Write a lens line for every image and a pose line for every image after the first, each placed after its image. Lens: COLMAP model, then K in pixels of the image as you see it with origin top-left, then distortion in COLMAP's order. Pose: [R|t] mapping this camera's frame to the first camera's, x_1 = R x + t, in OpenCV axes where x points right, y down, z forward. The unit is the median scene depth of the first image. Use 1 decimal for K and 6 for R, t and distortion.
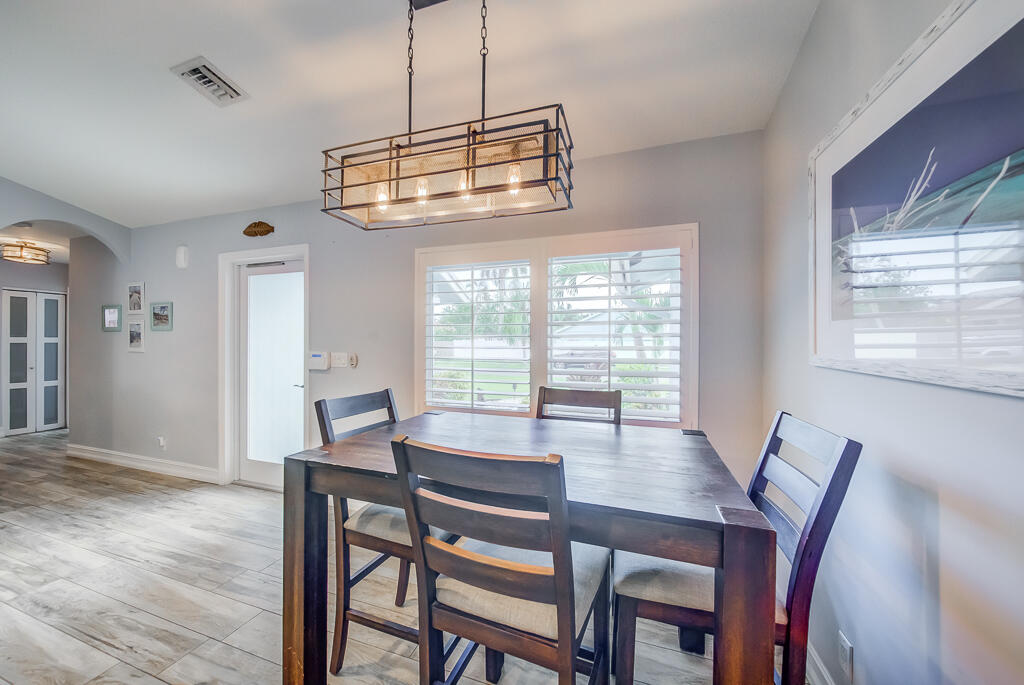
lens RADIAL K [[371.0, 0, 506.8], [0, 371.0, 345.4], [0, 0, 1]] dist [-0.000998, -0.001007]
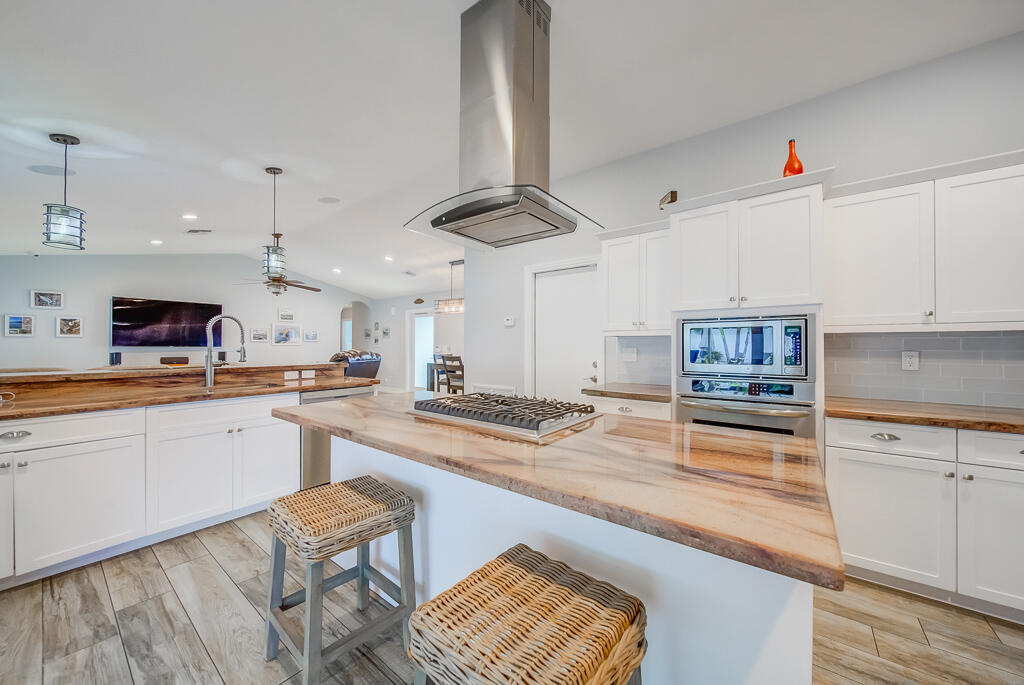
lens RADIAL K [[371.0, 0, 514.1], [0, 371.0, 344.3], [0, 0, 1]] dist [-0.000998, -0.001007]
pose [[0.953597, -0.002794, -0.301074, 0.799241], [0.000275, 0.999965, -0.008409, 0.027392], [0.301087, 0.007936, 0.953564, -1.352141]]
